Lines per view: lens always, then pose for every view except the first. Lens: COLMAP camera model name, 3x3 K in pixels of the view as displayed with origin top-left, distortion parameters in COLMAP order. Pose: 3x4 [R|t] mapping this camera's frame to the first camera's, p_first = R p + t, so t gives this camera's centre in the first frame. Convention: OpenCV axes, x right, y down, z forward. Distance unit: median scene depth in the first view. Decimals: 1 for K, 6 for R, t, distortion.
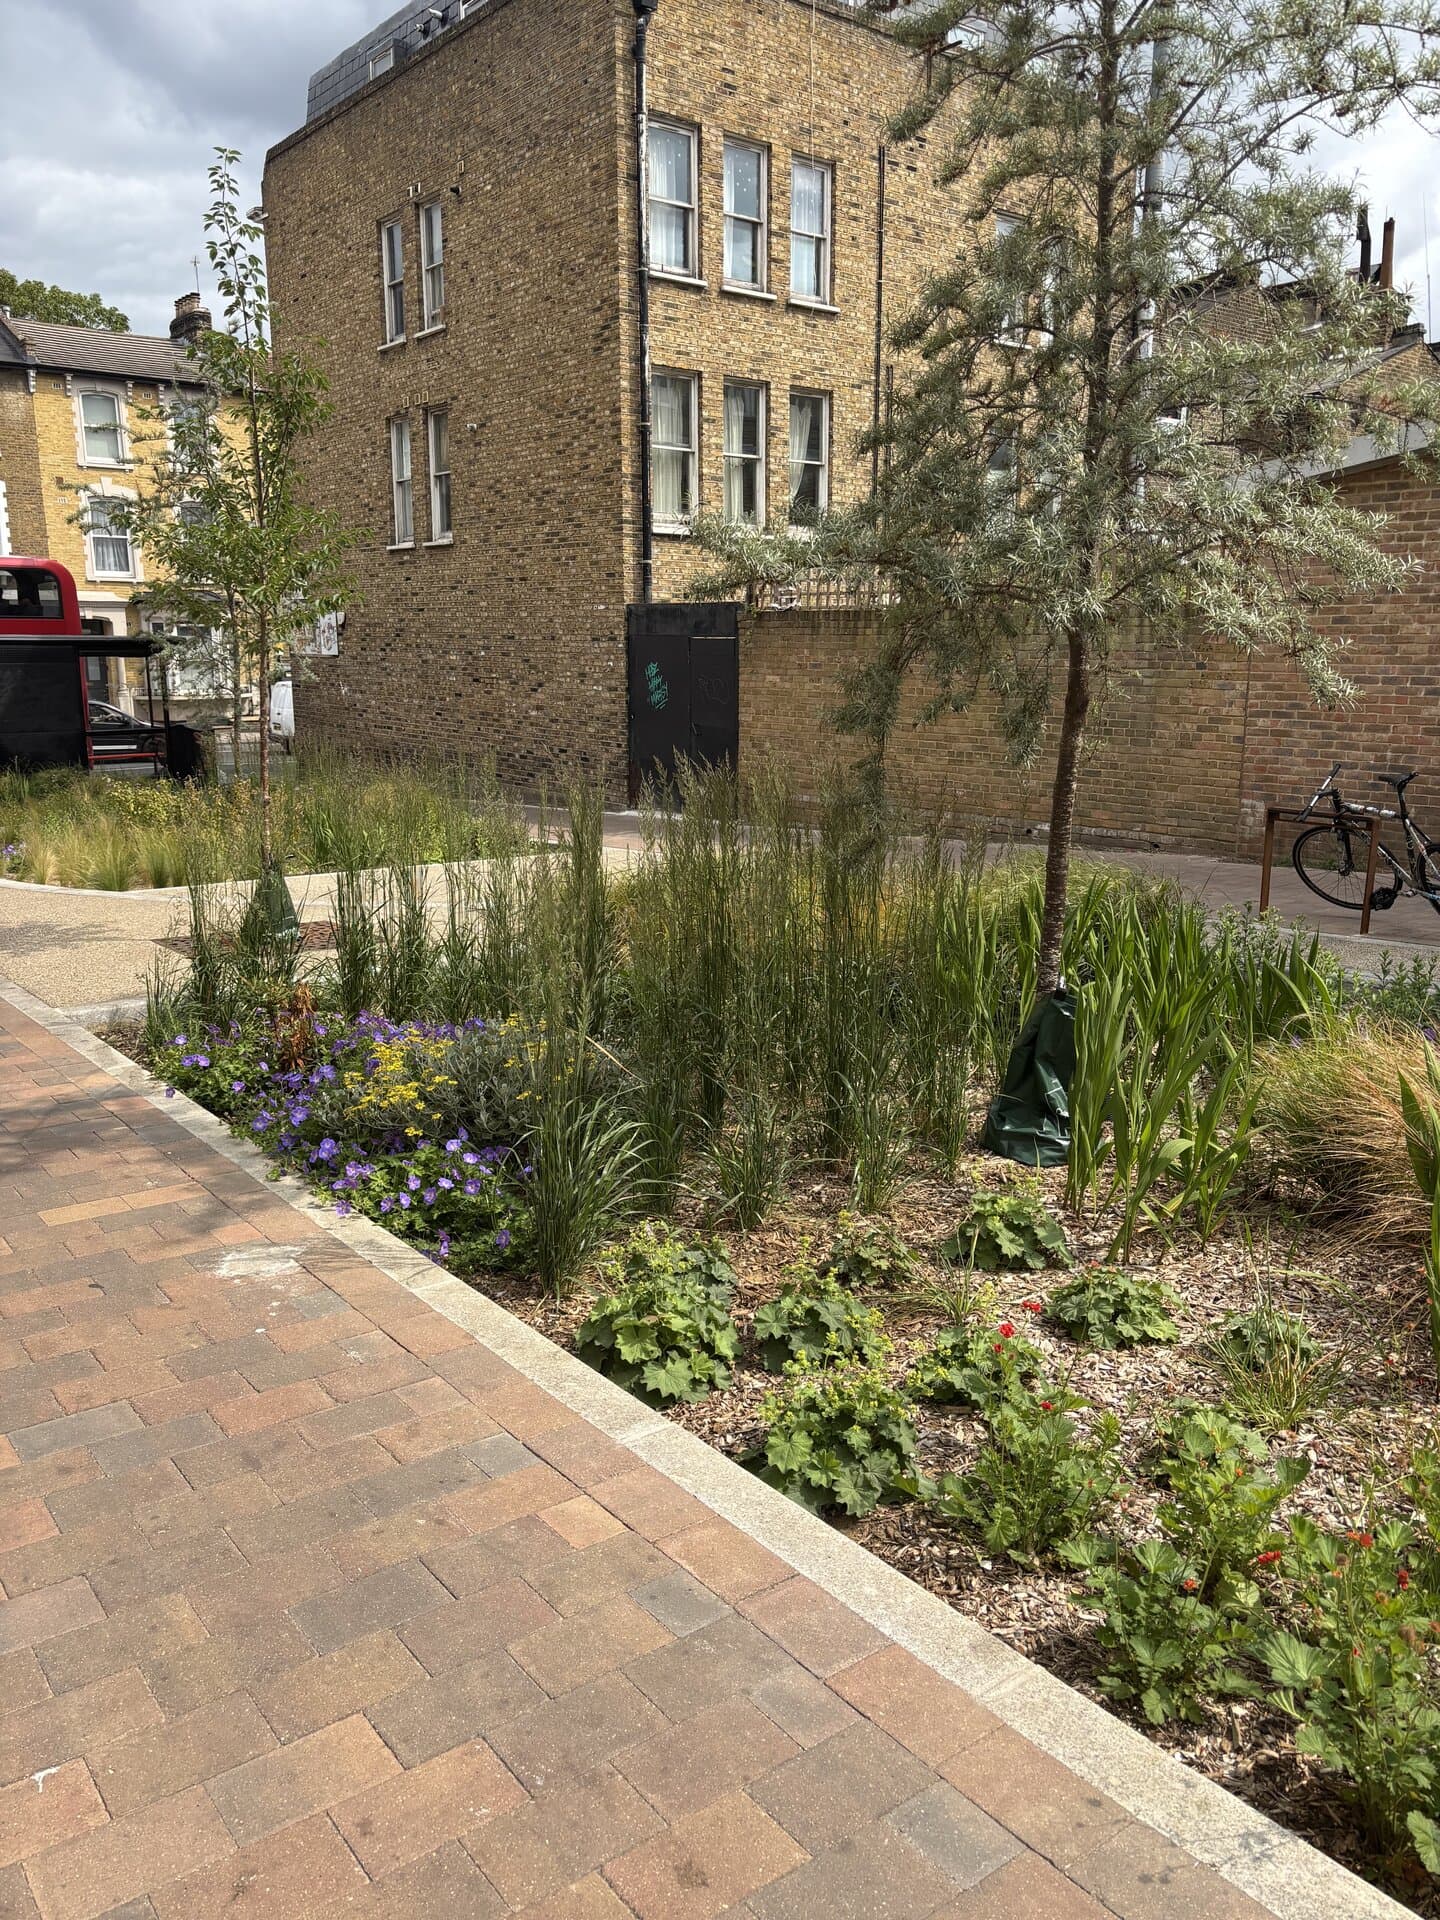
lens RADIAL K [[1435.1, 0, 720.0], [0, 1435.1, 960.0], [0, 0, 1]] dist [-0.042164, 0.066447]
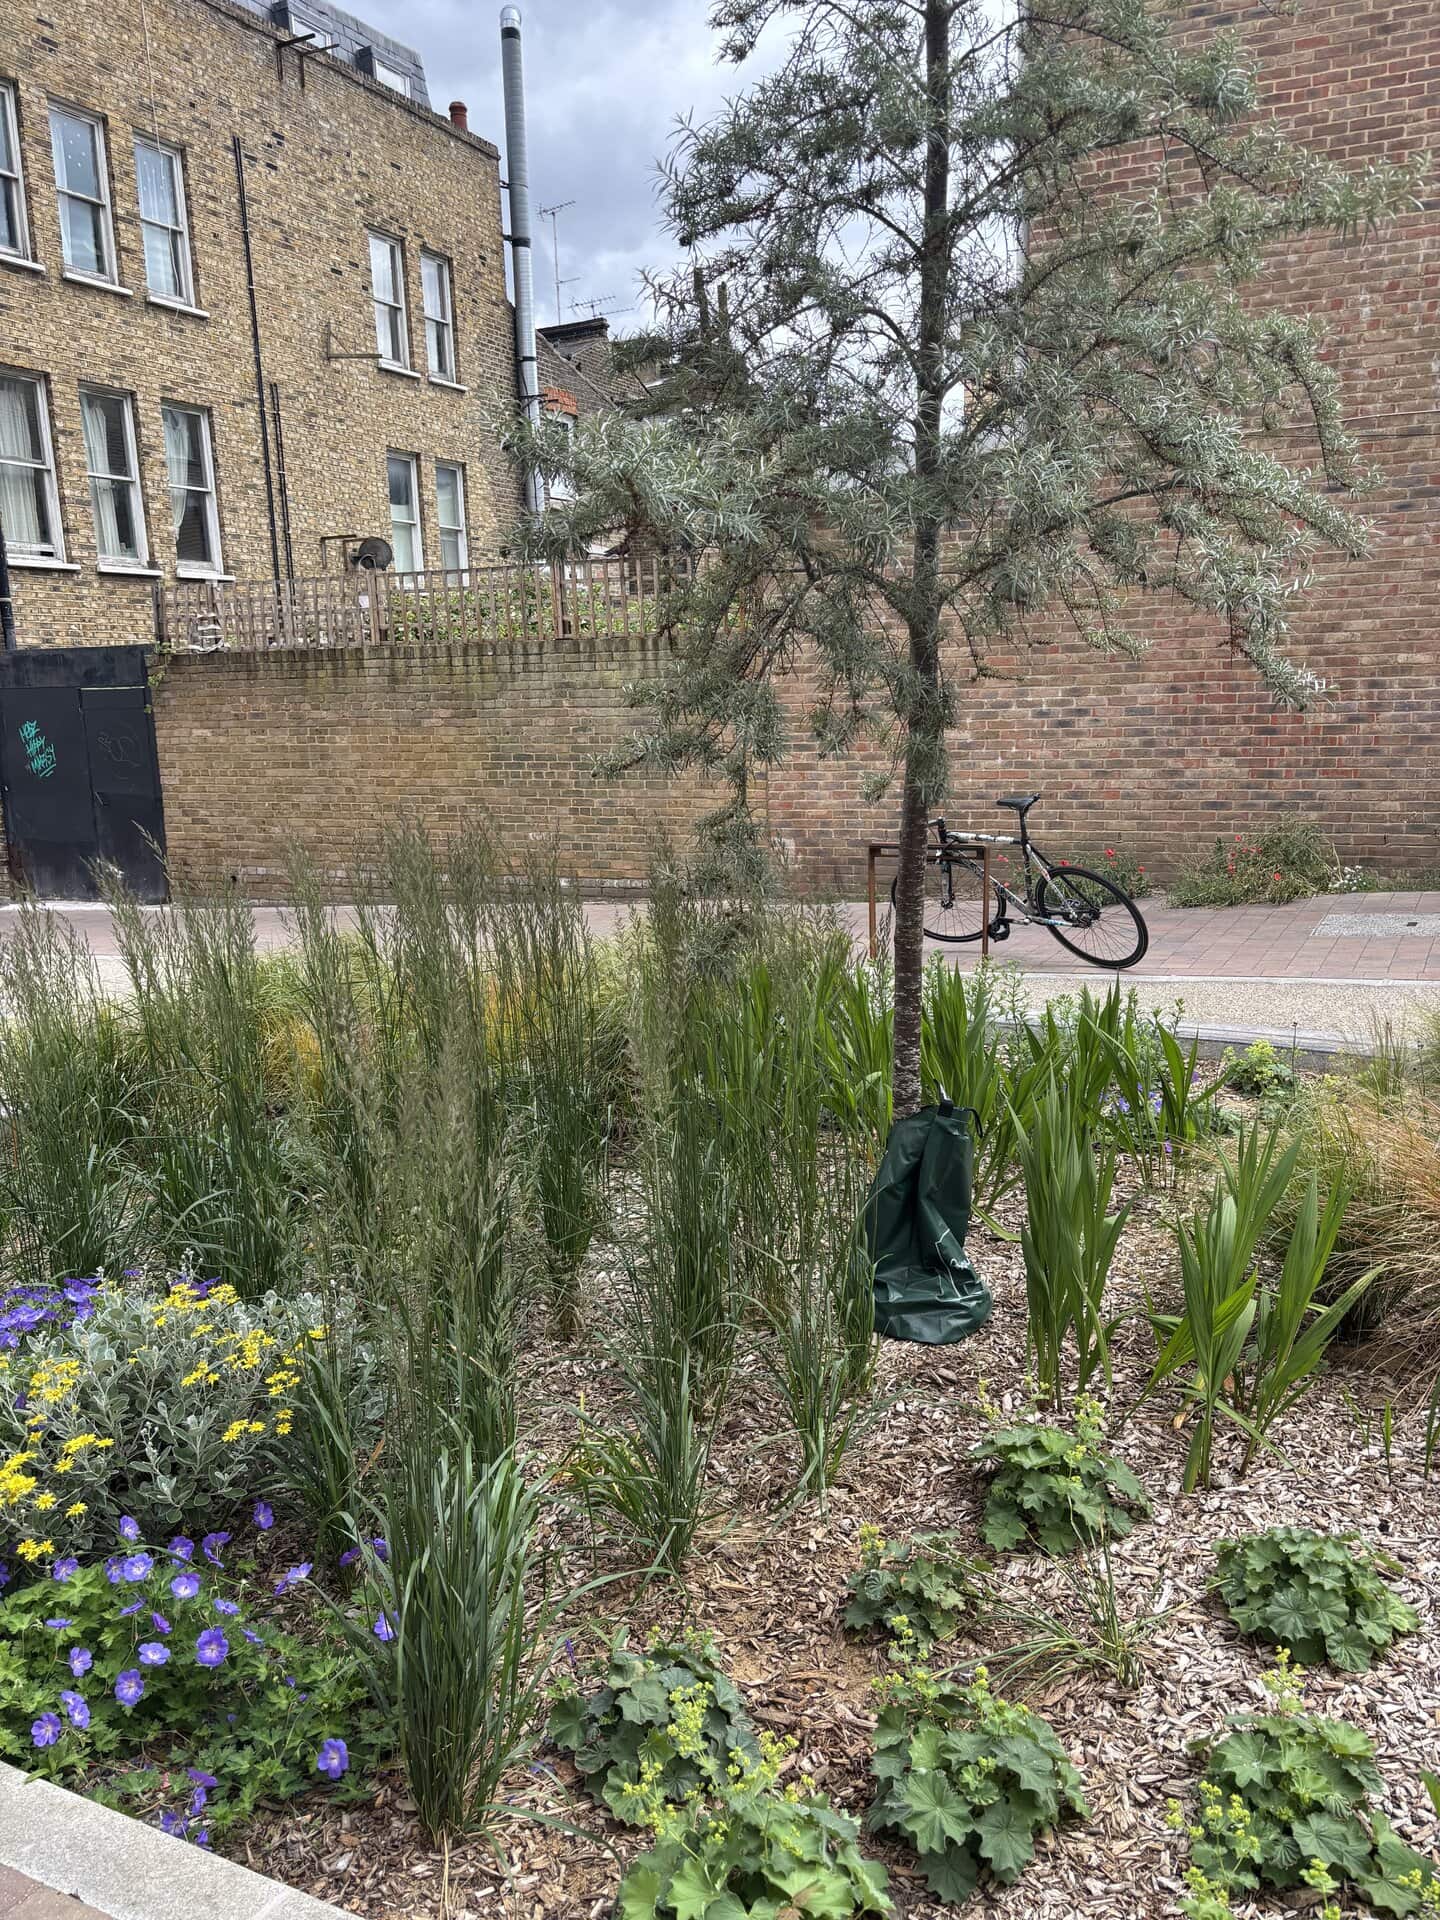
lens RADIAL K [[1402.2, 0, 720.0], [0, 1402.2, 960.0], [0, 0, 1]] dist [0.074721, -0.096202]
pose [[0.899501, -0.109873, 0.422879, -0.048422], [0.124025, 0.992261, -0.006002, -0.017934], [-0.418946, 0.057846, 0.906166, 0.100654]]
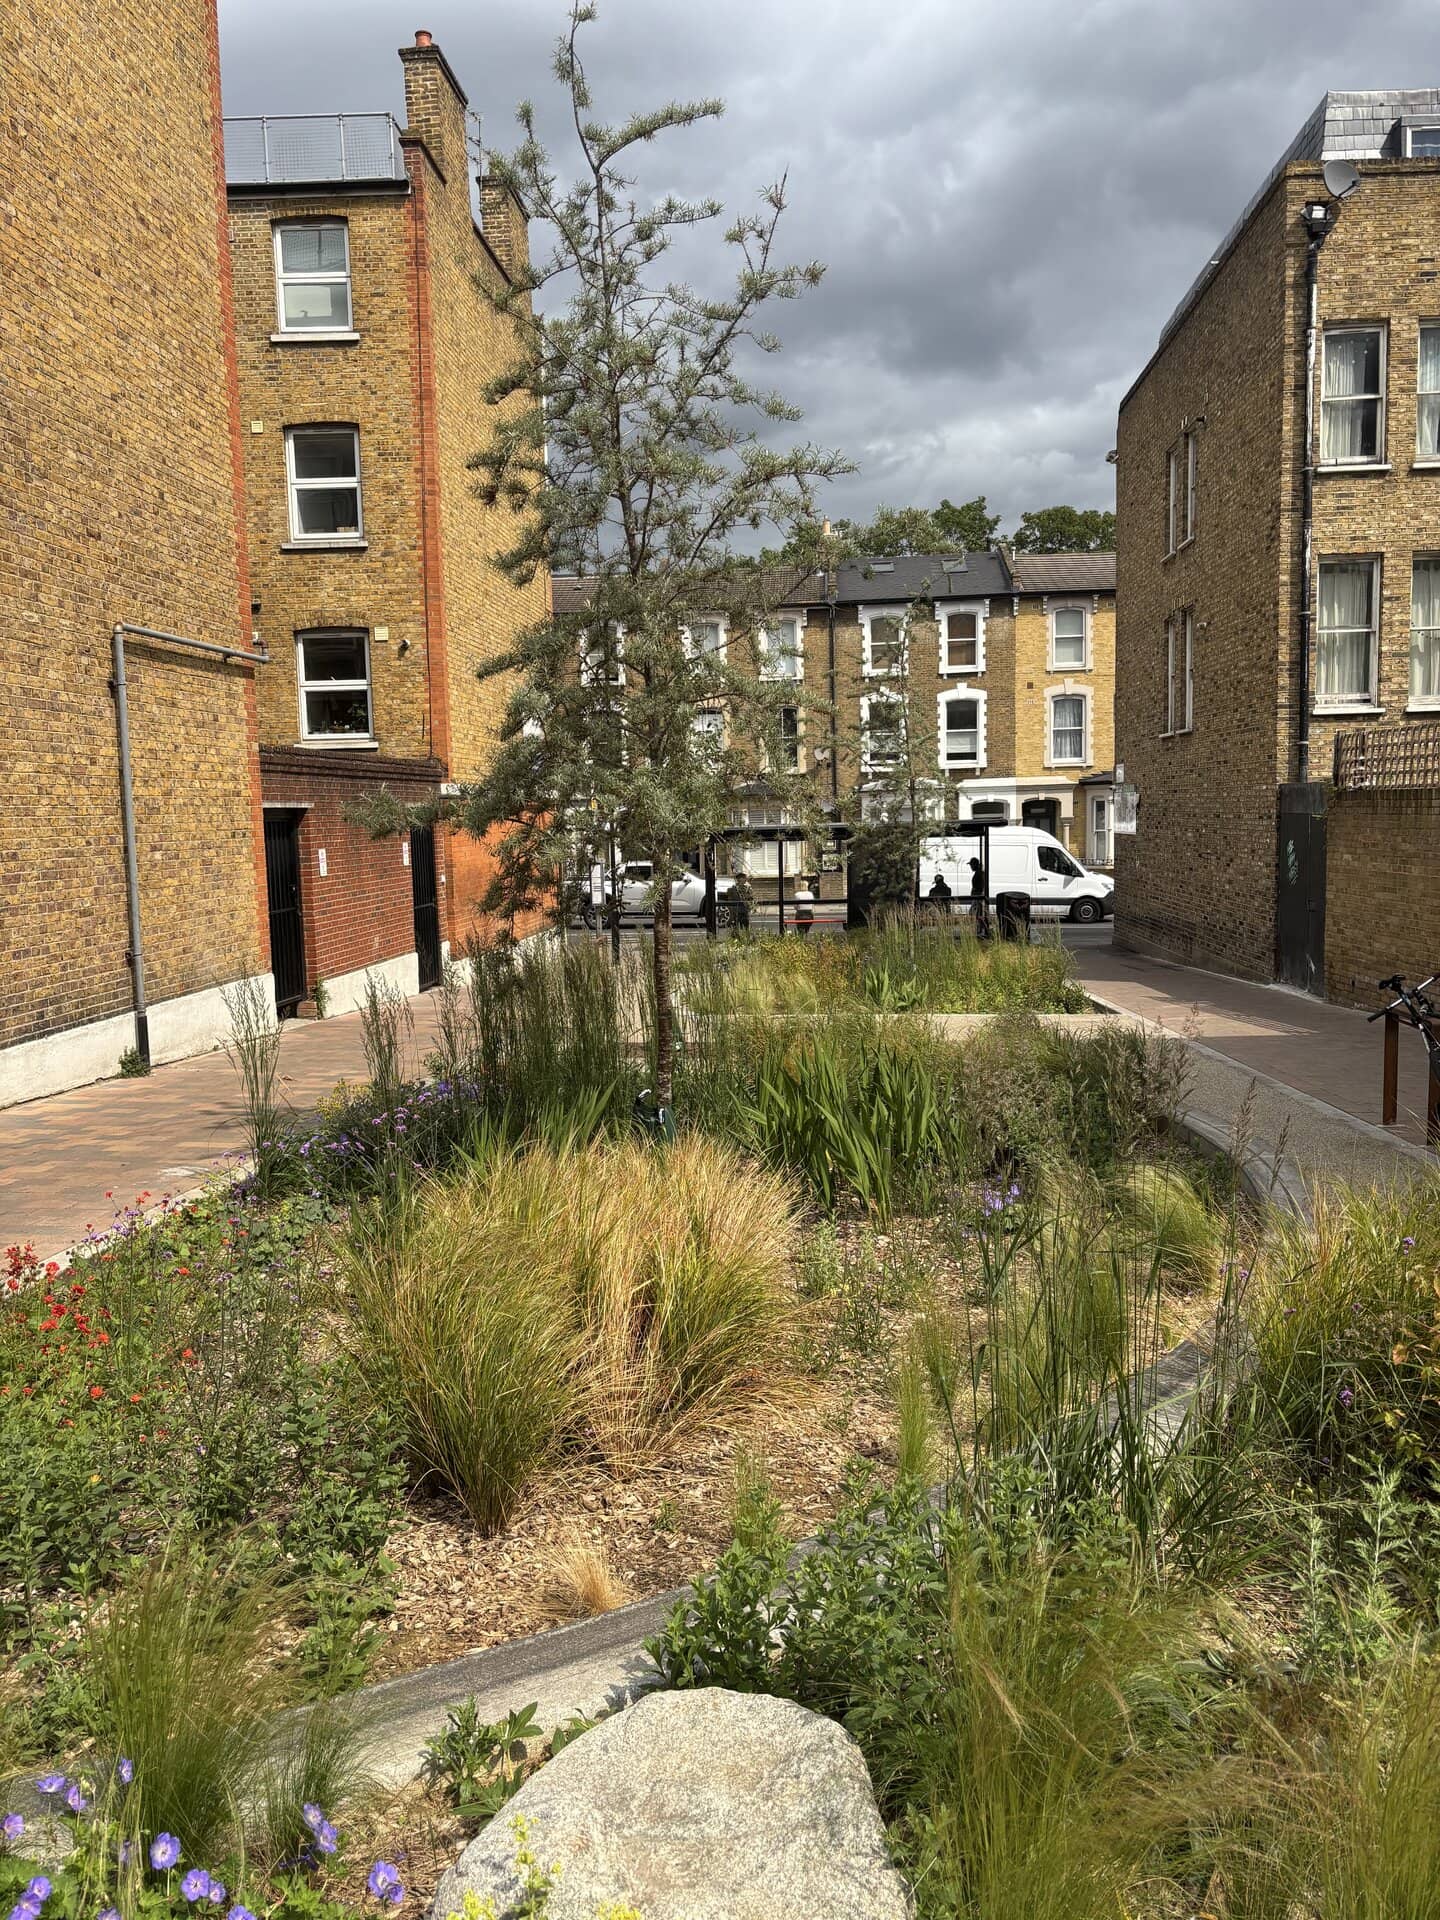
lens RADIAL K [[1402.2, 0, 720.0], [0, 1402.2, 960.0], [0, 0, 1]] dist [0.074721, -0.096202]
pose [[0.731910, 0.050804, -0.679505, 0.332615], [-0.126743, 0.989964, -0.062502, -0.007324], [0.669510, 0.131869, 0.731004, -0.003119]]
